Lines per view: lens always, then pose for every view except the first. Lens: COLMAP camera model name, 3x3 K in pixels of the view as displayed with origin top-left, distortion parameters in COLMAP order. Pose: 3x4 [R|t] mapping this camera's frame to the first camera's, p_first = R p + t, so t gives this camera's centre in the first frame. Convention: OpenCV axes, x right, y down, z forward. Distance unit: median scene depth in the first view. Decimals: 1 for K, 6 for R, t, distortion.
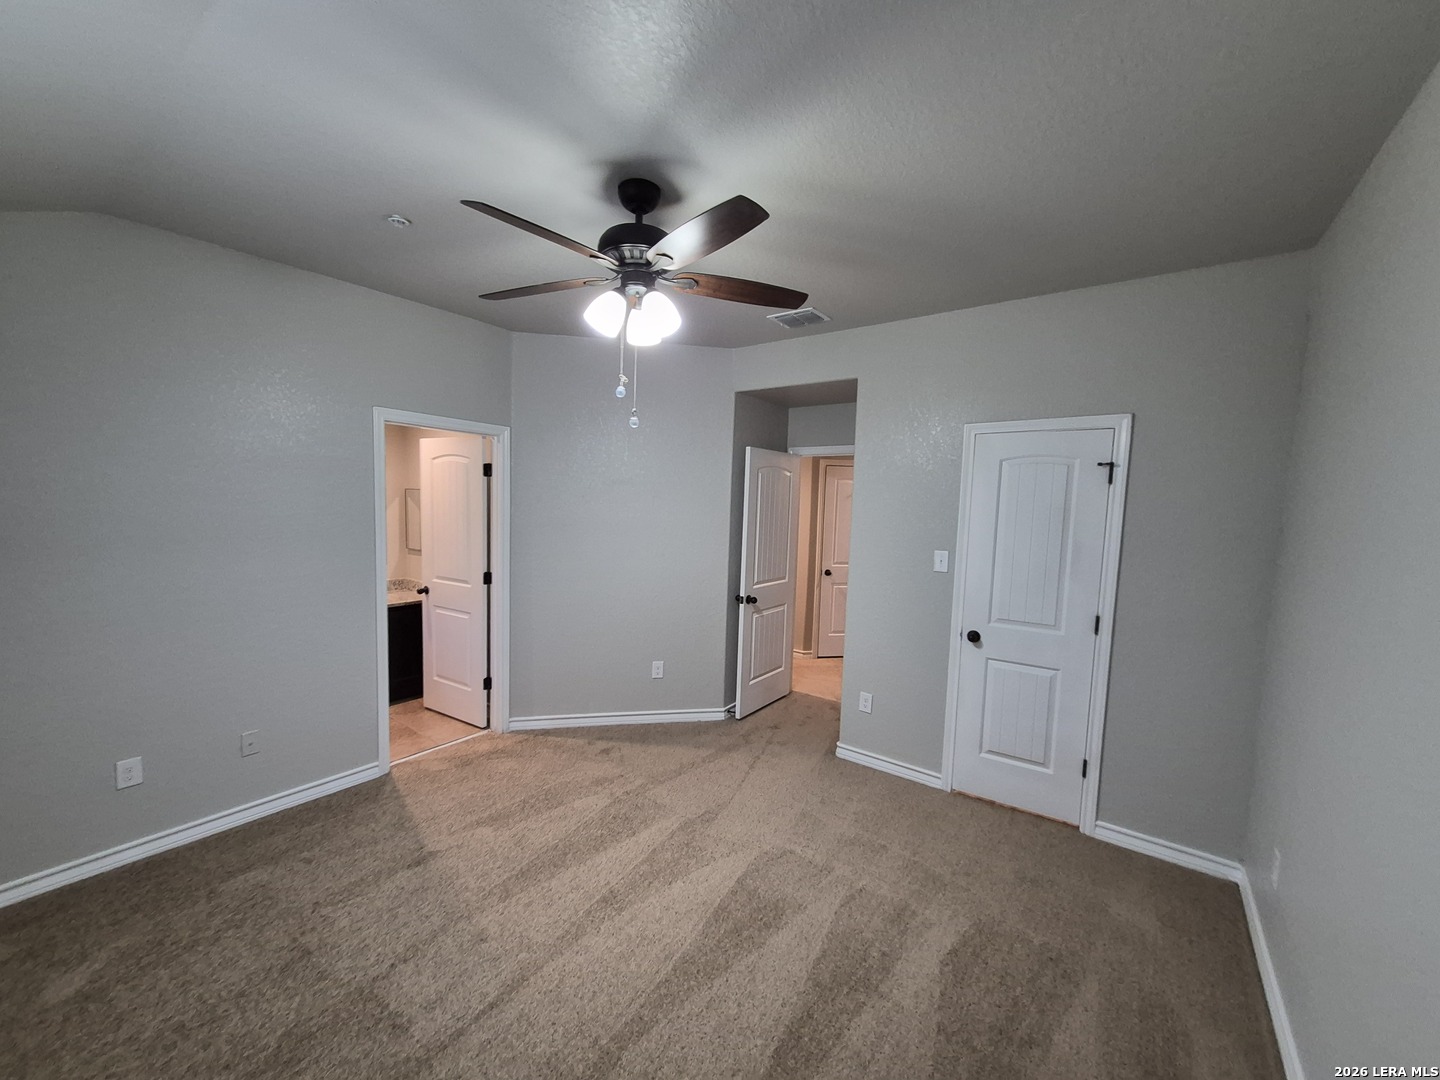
lens RADIAL K [[564.9, 0, 713.0], [0, 564.9, 539.3], [0, 0, 1]] dist [0.011259, -0.002043]
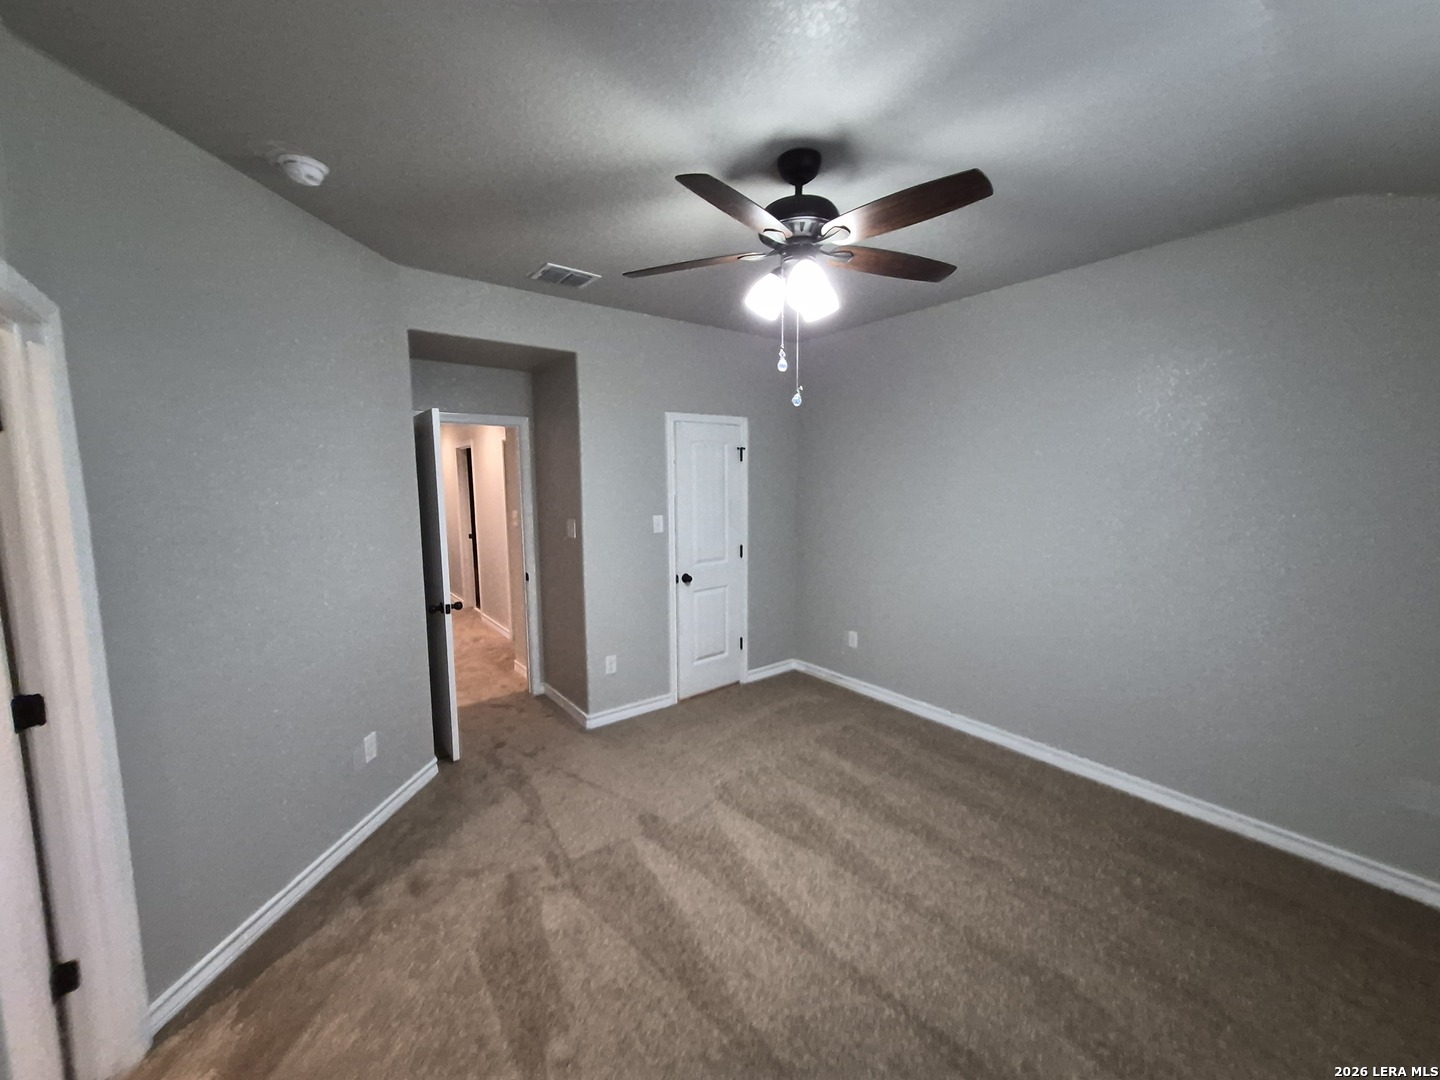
lens RADIAL K [[564.9, 0, 707.5], [0, 564.9, 536.3], [0, 0, 1]] dist [0.011259, -0.002043]
pose [[0.281685, -0.127335, 0.951020, -0.733326], [0.082245, 0.990712, 0.108289, -0.058677], [-0.955976, 0.047713, 0.289541, 0.557883]]
